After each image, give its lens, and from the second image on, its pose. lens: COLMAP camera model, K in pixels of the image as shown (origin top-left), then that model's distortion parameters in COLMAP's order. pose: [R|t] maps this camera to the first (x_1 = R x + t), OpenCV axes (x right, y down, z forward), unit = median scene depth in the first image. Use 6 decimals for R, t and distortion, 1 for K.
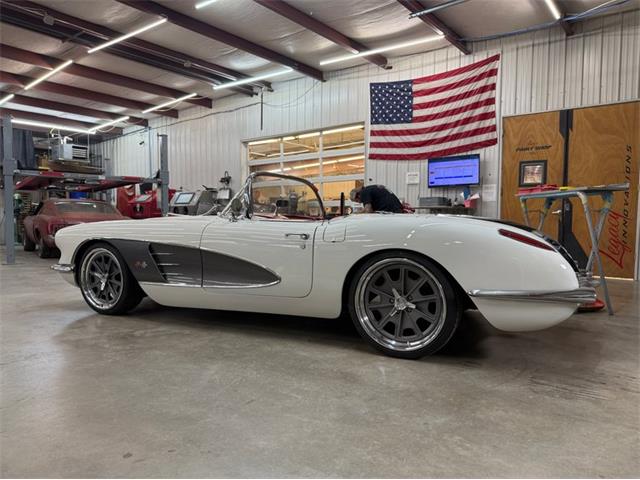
lens RADIAL K [[447.3, 0, 316.8], [0, 447.3, 252.1], [0, 0, 1]] dist [0.032421, -0.056263]
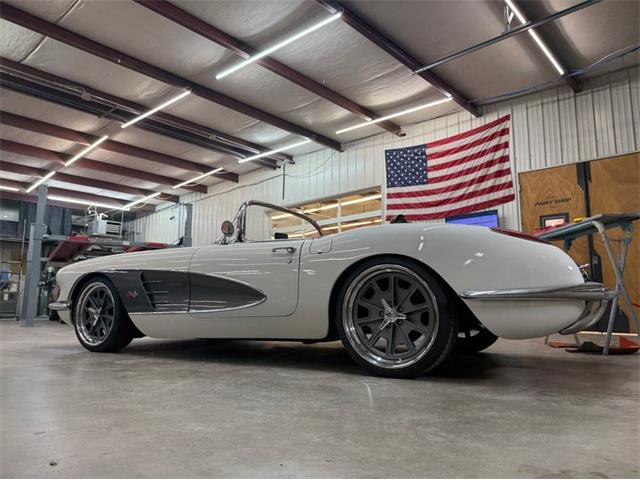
lens RADIAL K [[447.5, 0, 317.5], [0, 447.5, 248.5], [0, 0, 1]] dist [0.065609, -0.115157]
pose [[0.997572, -0.009767, -0.068956, 0.037116], [-0.003984, 0.980494, -0.196508, 0.058251], [0.069530, 0.196306, 0.978074, 0.025490]]
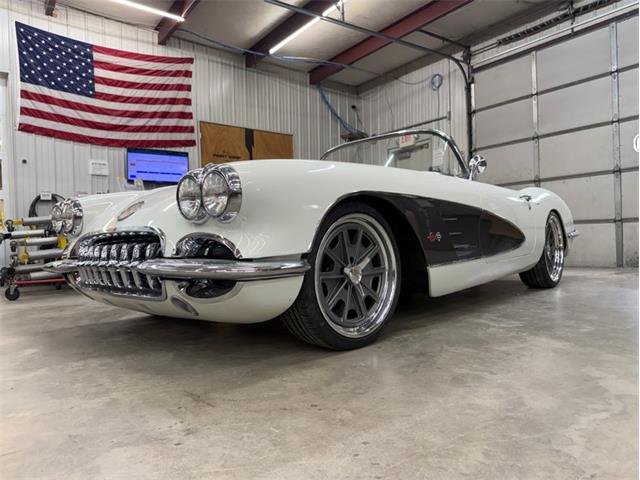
lens RADIAL K [[452.9, 0, 322.4], [0, 452.9, 246.8], [0, 0, 1]] dist [-0.011206, 0.003454]
pose [[0.269843, -0.024095, 0.962603, -0.490867], [0.097563, 0.995226, -0.002438, 0.014659], [-0.957949, 0.094573, 0.270906, 0.462497]]
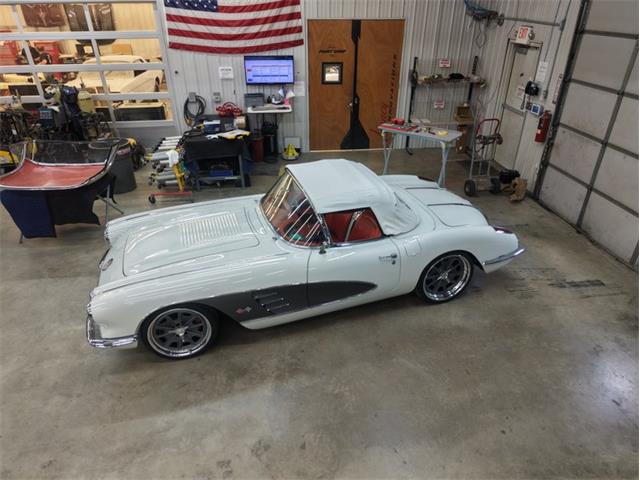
lens RADIAL K [[425.1, 0, 320.0], [0, 425.1, 240.0], [0, 0, 1]] dist [0.032936, -0.020491]
pose [[0.714835, -0.347425, 0.606883, -0.393053], [0.052733, 0.892162, 0.448627, -0.275989], [-0.697302, -0.288692, 0.656070, 0.108534]]
